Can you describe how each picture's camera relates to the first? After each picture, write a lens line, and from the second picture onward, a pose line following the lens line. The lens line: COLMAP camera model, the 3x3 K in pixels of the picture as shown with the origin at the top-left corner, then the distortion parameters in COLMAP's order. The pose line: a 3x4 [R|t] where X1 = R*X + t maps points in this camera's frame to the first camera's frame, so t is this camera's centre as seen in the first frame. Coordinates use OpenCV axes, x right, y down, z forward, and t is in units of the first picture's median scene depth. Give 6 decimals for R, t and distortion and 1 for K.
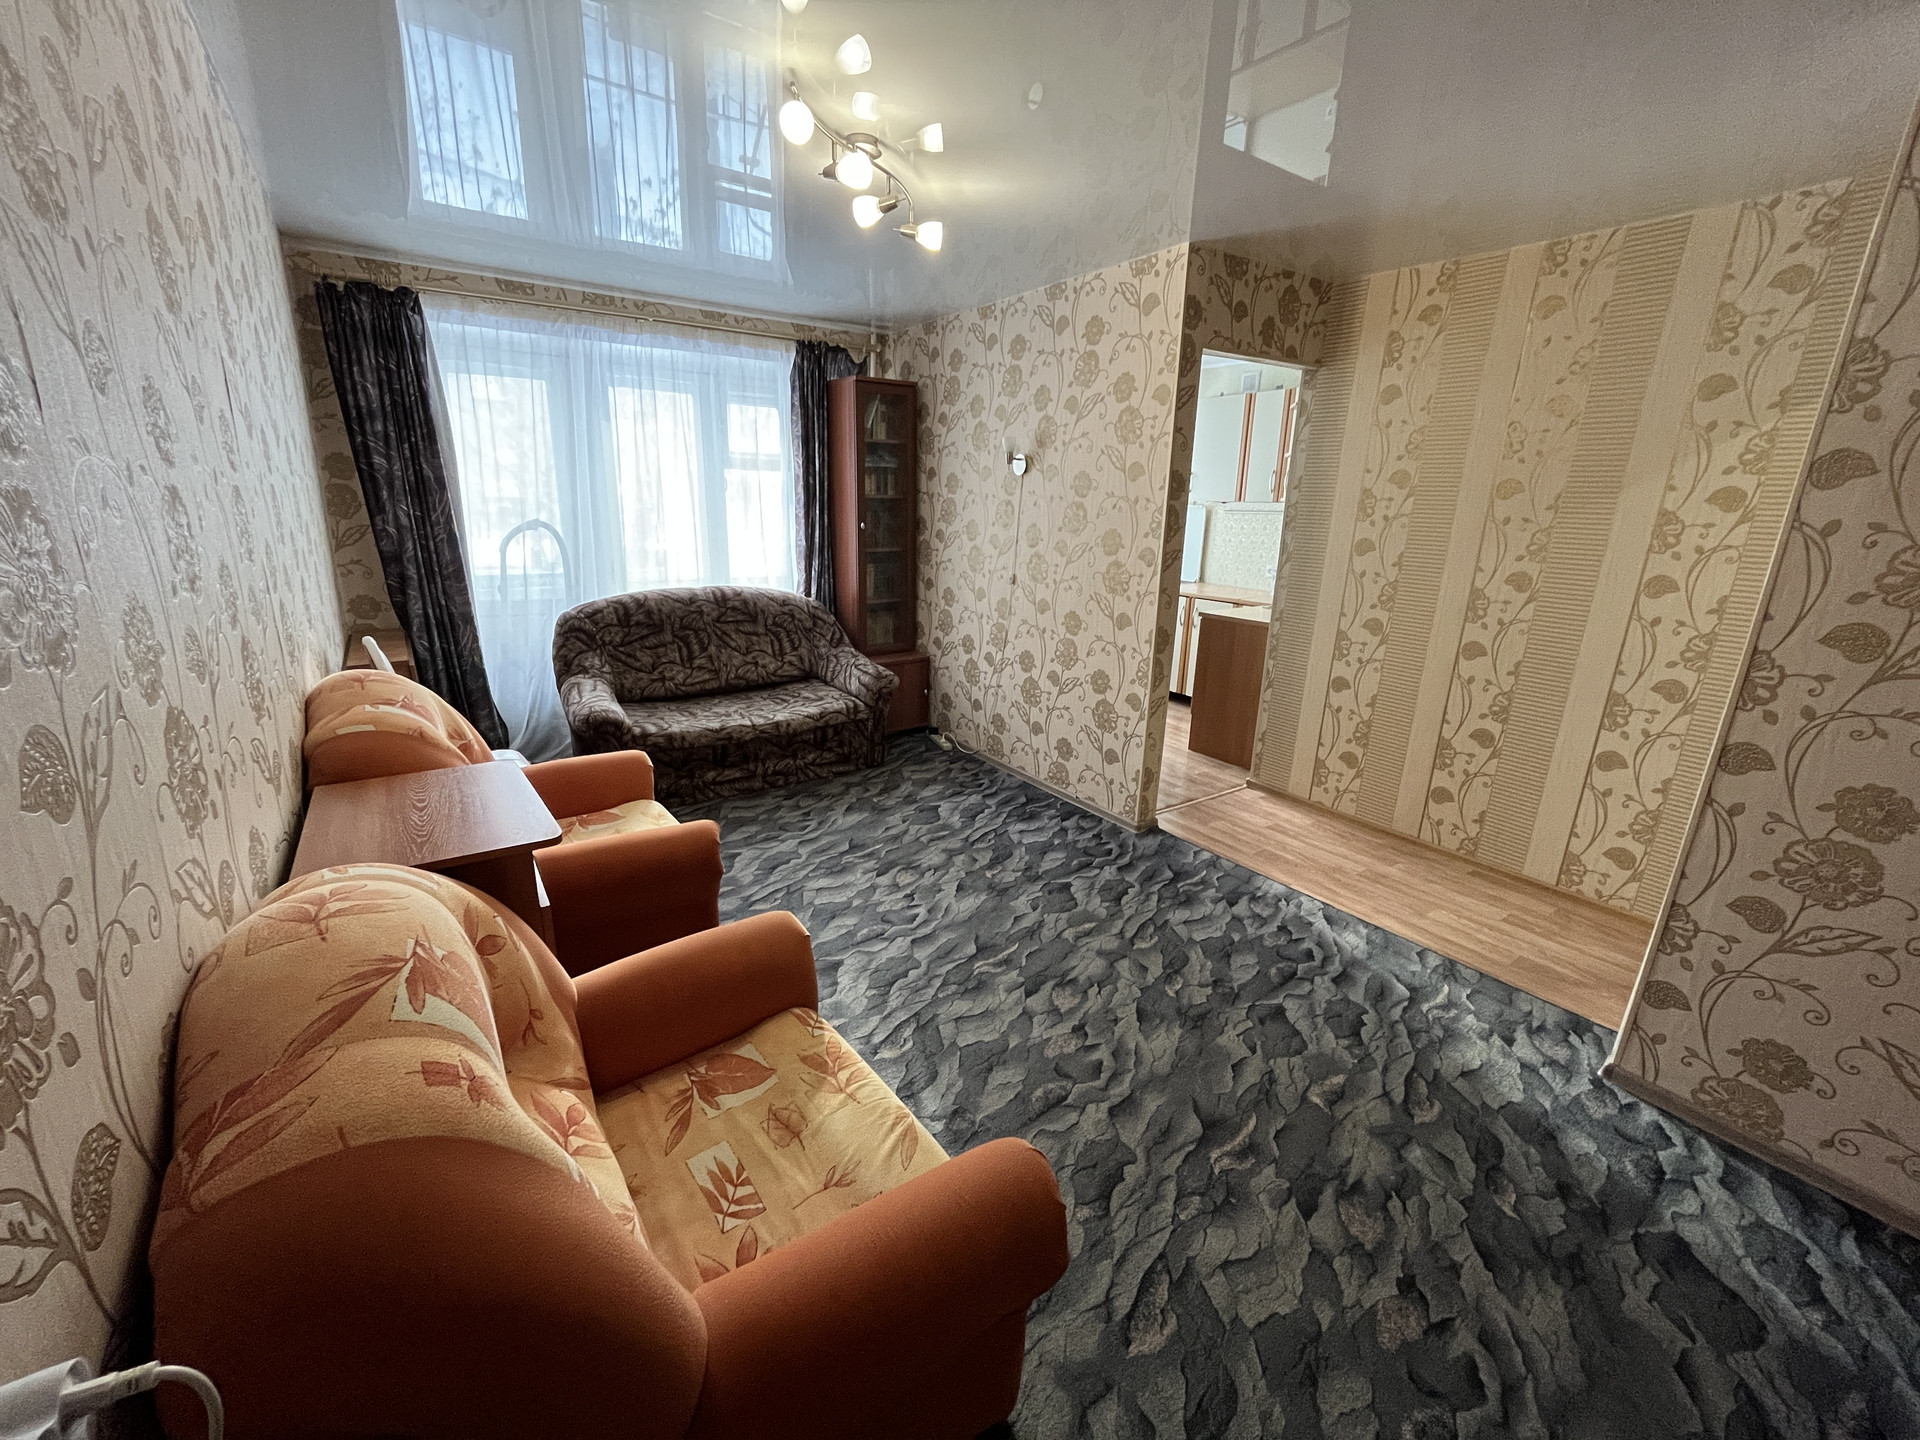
lens RADIAL K [[777.0, 0, 961.4], [0, 777.0, 719.3], [0, 0, 1]] dist [-0.005639, -0.000100]
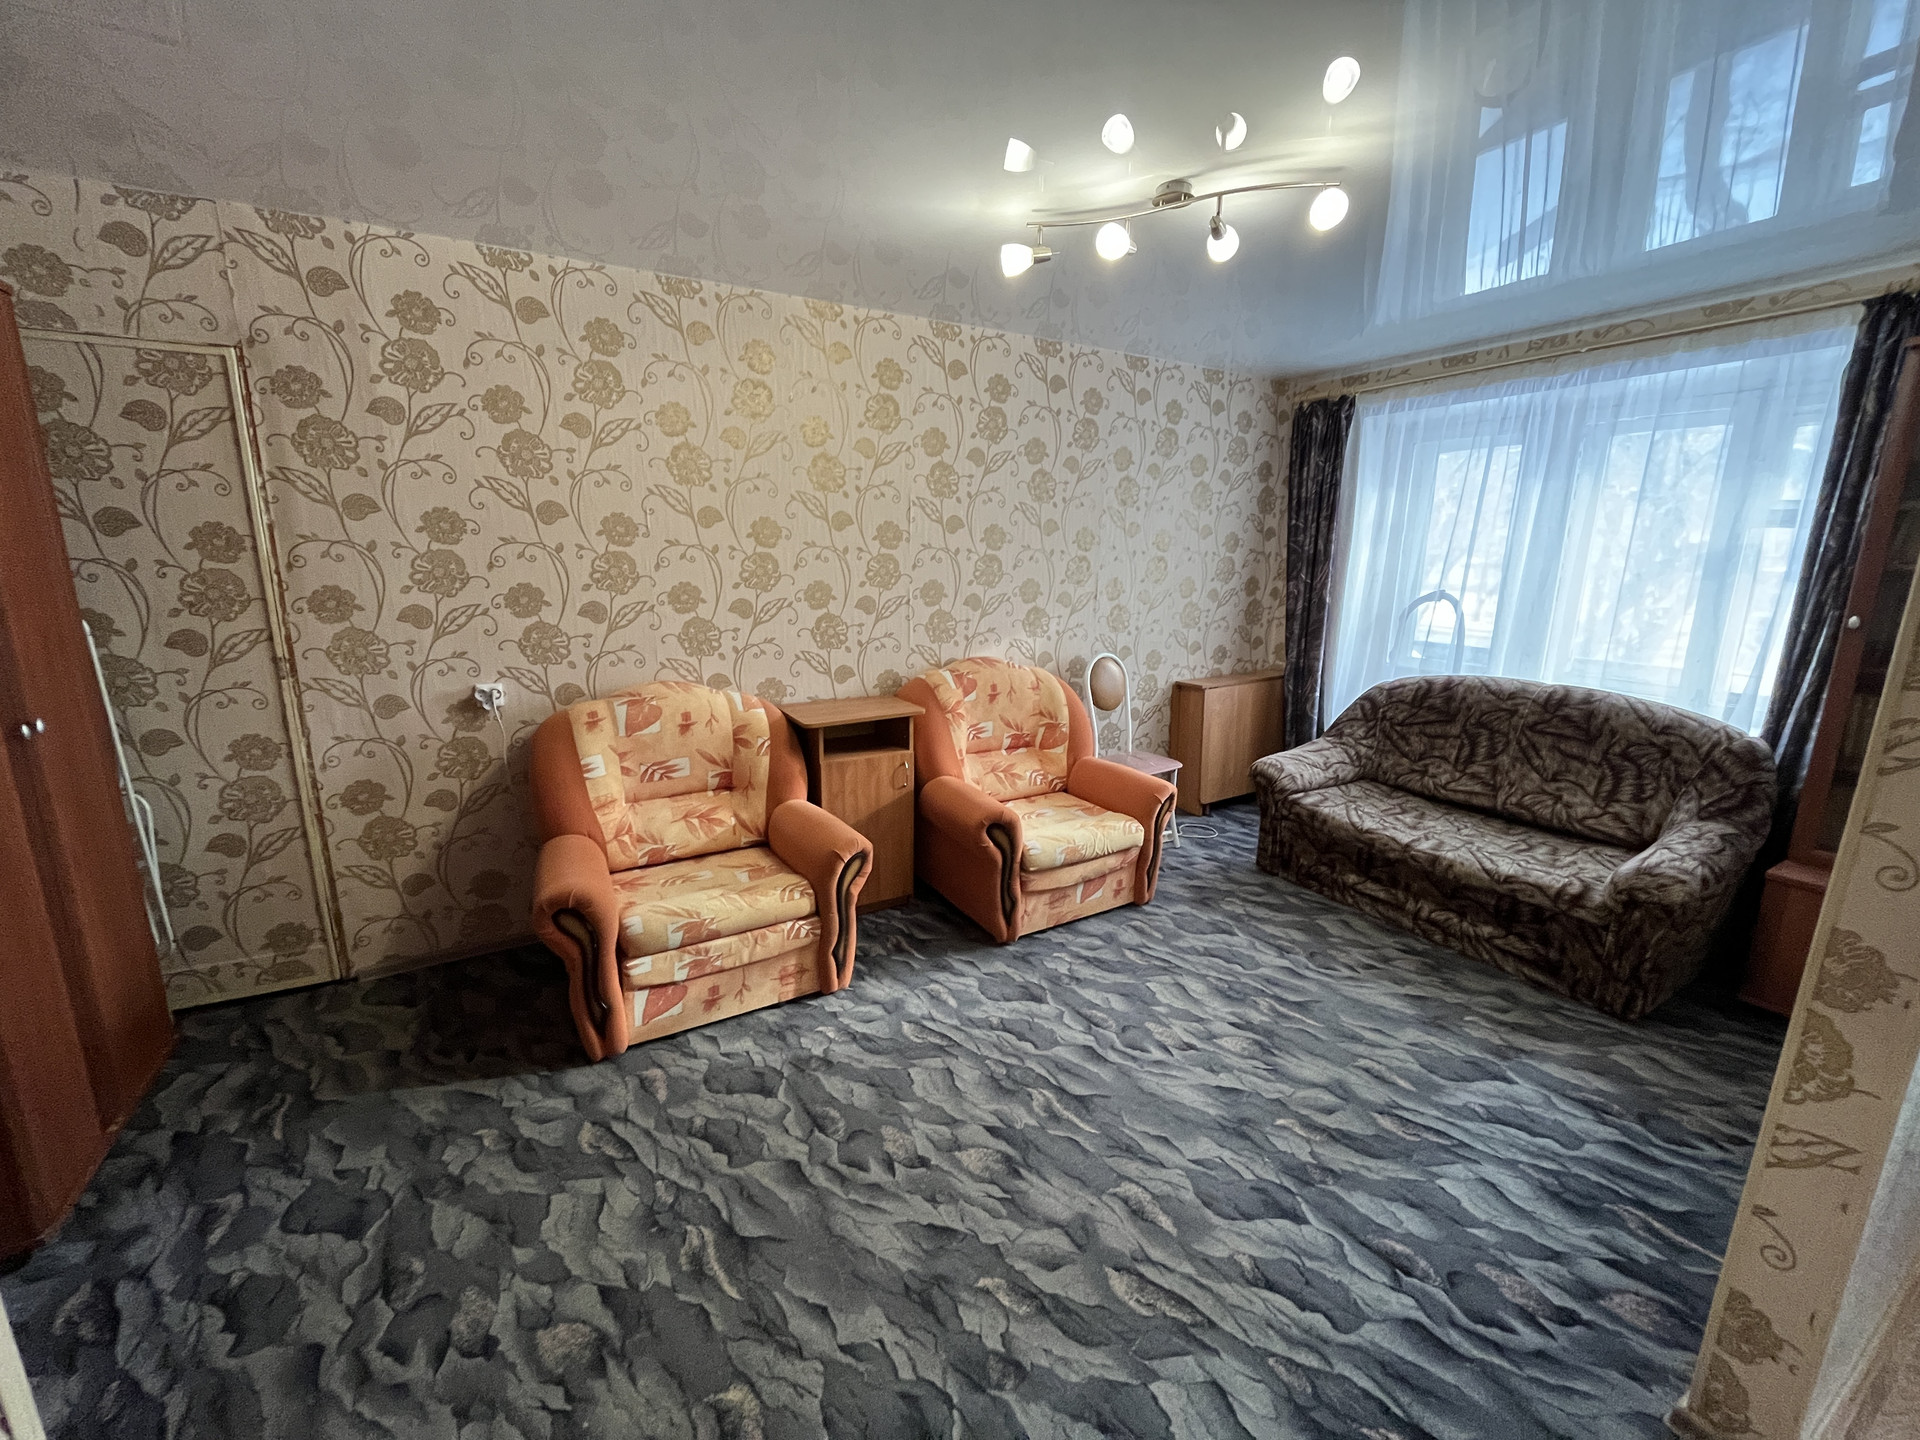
lens RADIAL K [[777.0, 0, 958.0], [0, 777.0, 716.9], [0, 0, 1]] dist [-0.005639, -0.000100]
pose [[-0.087860, 0.184830, -0.978835, 0.699429], [-0.286654, 0.936379, 0.202543, -0.191742], [0.953997, 0.298383, -0.029288, 0.716416]]
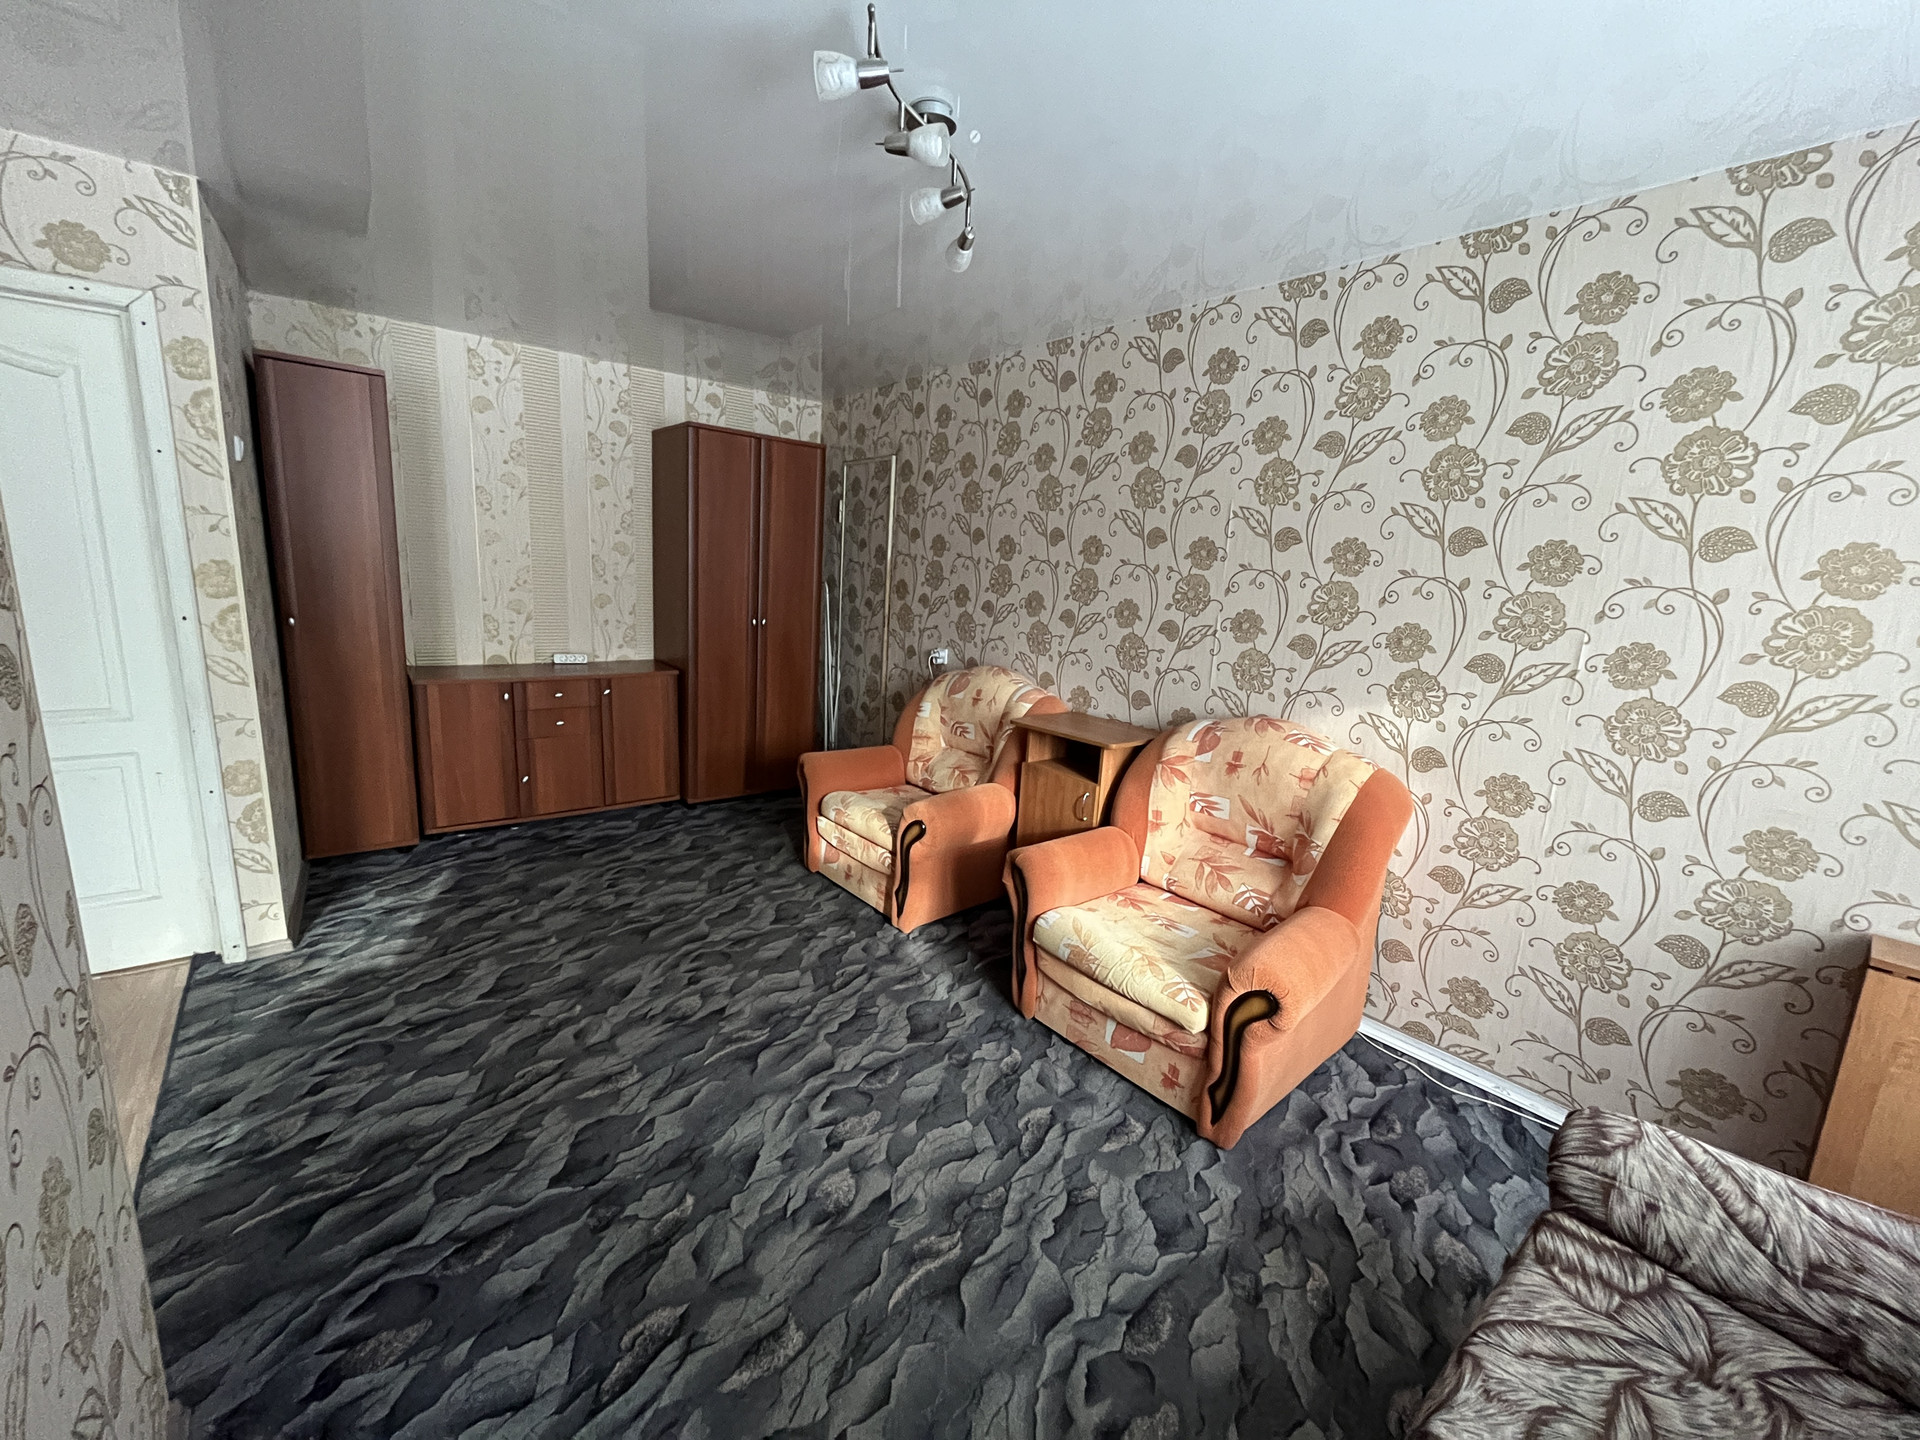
lens RADIAL K [[777.0, 0, 953.9], [0, 777.0, 715.7], [0, 0, 1]] dist [-0.005639, -0.000100]
pose [[-0.994429, -0.067834, -0.080681, -0.093535], [-0.097005, 0.888417, 0.448671, -0.412375], [0.041243, 0.453998, -0.890048, 1.471800]]
